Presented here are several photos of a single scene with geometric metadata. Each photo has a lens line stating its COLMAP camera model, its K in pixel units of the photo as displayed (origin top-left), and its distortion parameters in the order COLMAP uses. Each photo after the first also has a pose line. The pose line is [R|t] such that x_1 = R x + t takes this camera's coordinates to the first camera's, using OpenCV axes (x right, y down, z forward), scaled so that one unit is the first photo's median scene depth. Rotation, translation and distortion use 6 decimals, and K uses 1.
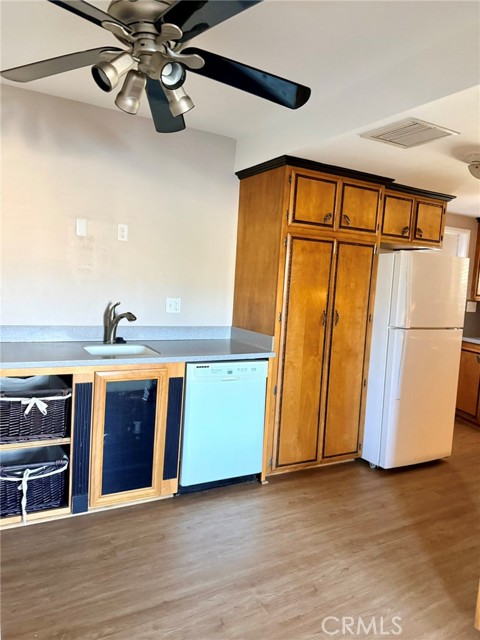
lens RADIAL K [[463.0, 0, 243.9], [0, 463.0, 321.7], [0, 0, 1]] dist [0.040381, -0.047806]
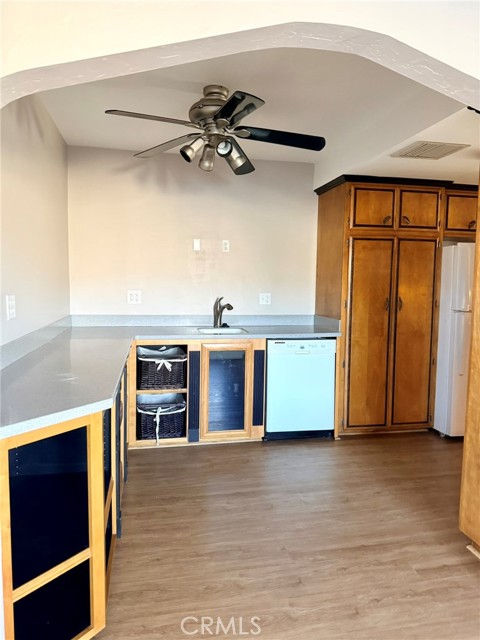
lens RADIAL K [[463.0, 0, 239.9], [0, 463.0, 318.0], [0, 0, 1]] dist [0.040381, -0.047806]
pose [[0.944524, -0.024902, -0.327496, 0.221958], [0.016745, 0.999476, -0.027702, 0.058634], [0.328014, 0.020681, 0.944446, -0.268154]]
